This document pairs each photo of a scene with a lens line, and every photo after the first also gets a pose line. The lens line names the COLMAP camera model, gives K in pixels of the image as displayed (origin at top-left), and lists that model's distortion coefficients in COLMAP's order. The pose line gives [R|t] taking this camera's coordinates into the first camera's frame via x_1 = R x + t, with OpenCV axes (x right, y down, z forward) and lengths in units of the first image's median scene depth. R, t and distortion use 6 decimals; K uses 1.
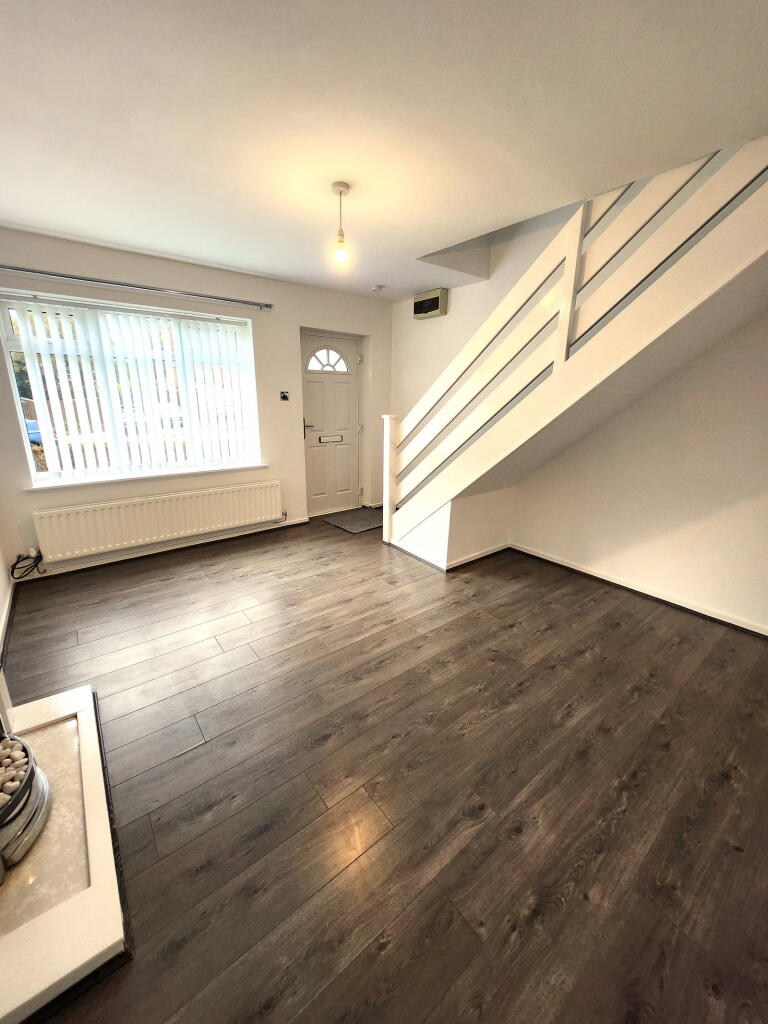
lens RADIAL K [[402.2, 0, 384.2], [0, 402.2, 508.9], [0, 0, 1]] dist [-0.001126, -0.000113]
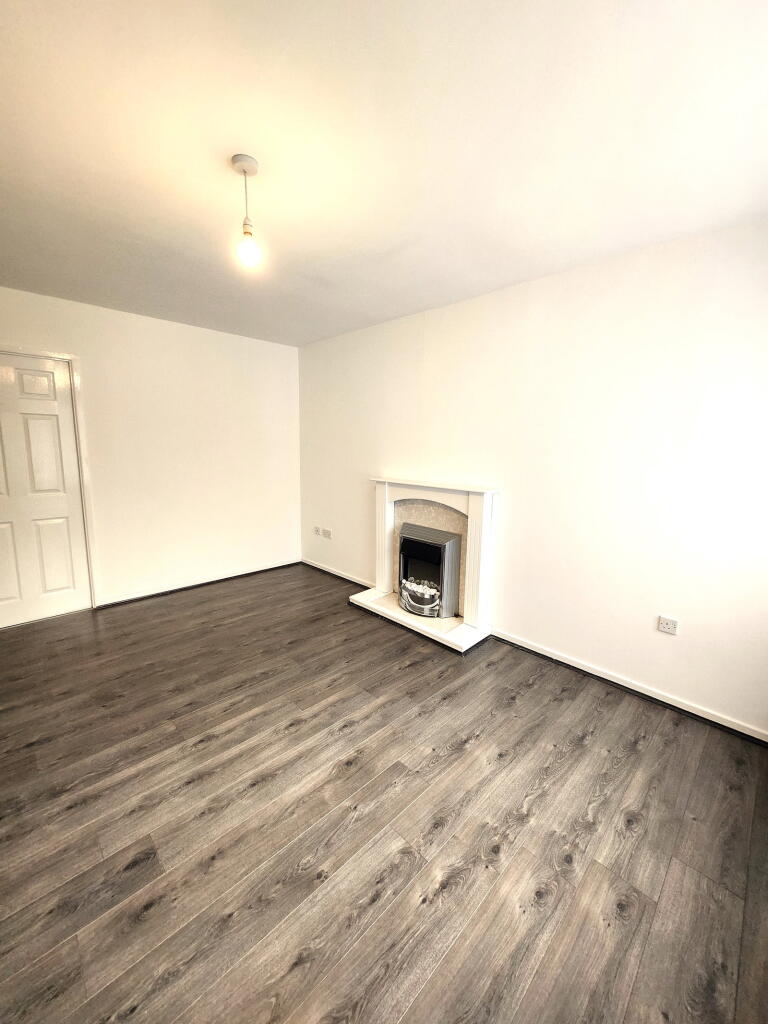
lens RADIAL K [[402.2, 0, 383.7], [0, 402.2, 508.4], [0, 0, 1]] dist [-0.001126, -0.000113]
pose [[-0.993877, -0.015757, -0.109367, -0.223499], [-0.060693, 0.904950, 0.421168, -0.428332], [0.092335, 0.425227, -0.900365, 1.522115]]
